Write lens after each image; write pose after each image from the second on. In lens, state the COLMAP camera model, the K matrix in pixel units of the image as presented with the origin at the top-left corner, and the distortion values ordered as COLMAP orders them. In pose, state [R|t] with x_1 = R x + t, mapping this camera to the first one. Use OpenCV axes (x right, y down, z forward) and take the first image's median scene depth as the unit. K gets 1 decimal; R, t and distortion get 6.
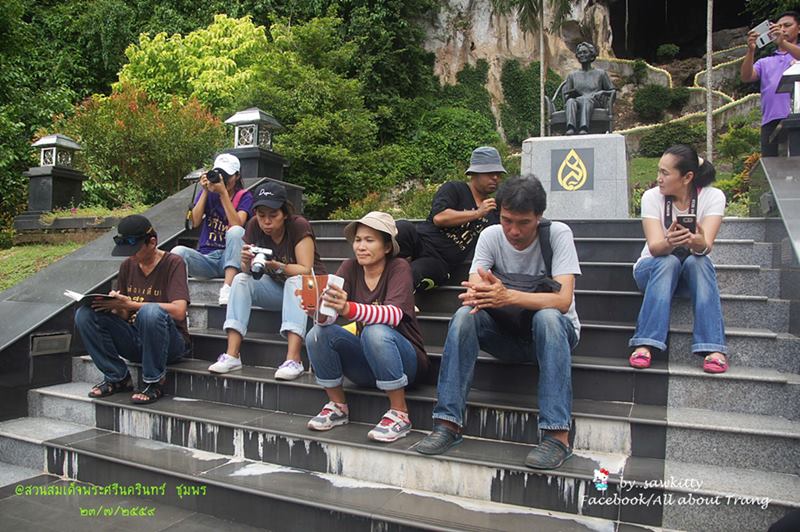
lens RADIAL K [[652.5, 0, 397.2], [0, 652.5, 282.2], [0, 0, 1]] dist [-0.178625, 0.151607]
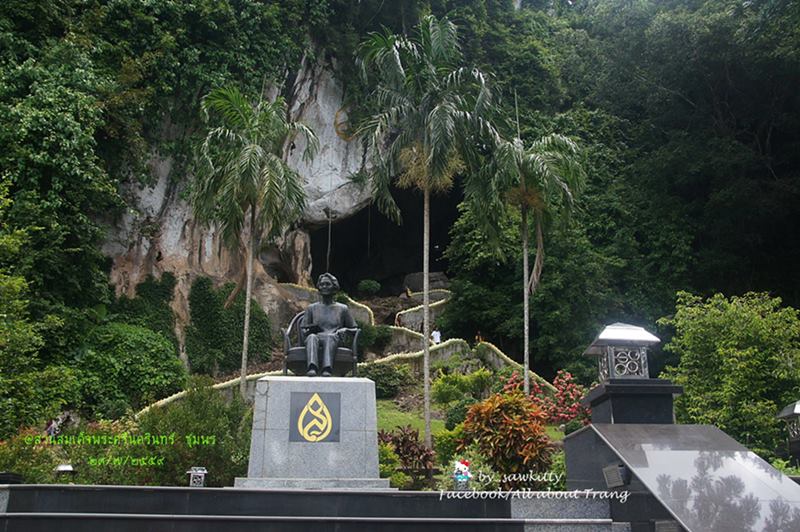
lens RADIAL K [[749.1, 0, 394.4], [0, 749.1, 268.3], [0, 0, 1]] dist [-0.097941, 0.184174]
pose [[0.890915, 0.140203, 0.431989, -0.032526], [0.017287, 0.940002, -0.340731, -0.007868], [-0.453842, 0.311030, 0.835038, 0.022891]]
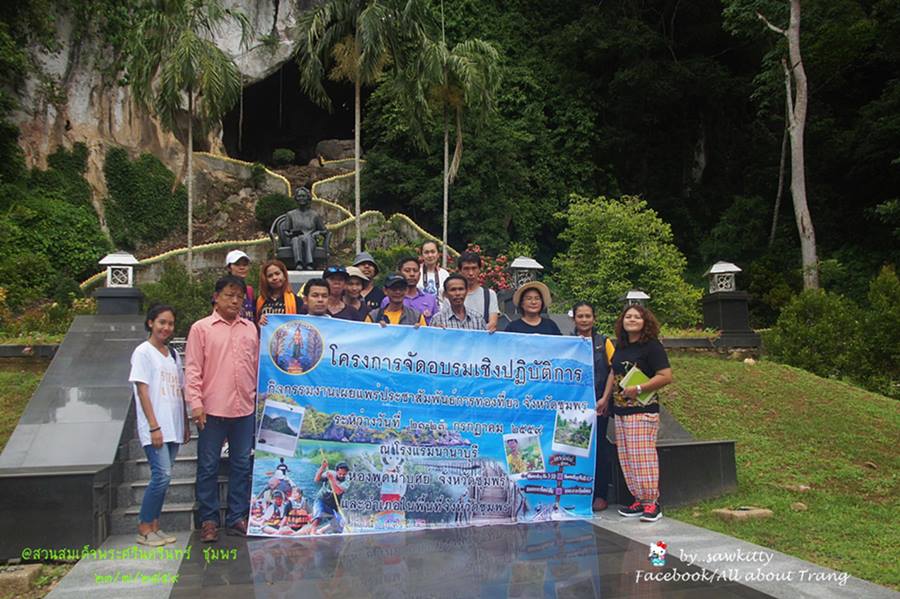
lens RADIAL K [[842.7, 0, 443.7], [0, 842.7, 302.1], [0, 0, 1]] dist [-0.097941, 0.184174]
pose [[0.785364, 0.025071, 0.618527, -0.172951], [0.053974, 0.992601, -0.108766, 0.002301], [-0.616677, 0.118805, 0.778200, -0.125075]]
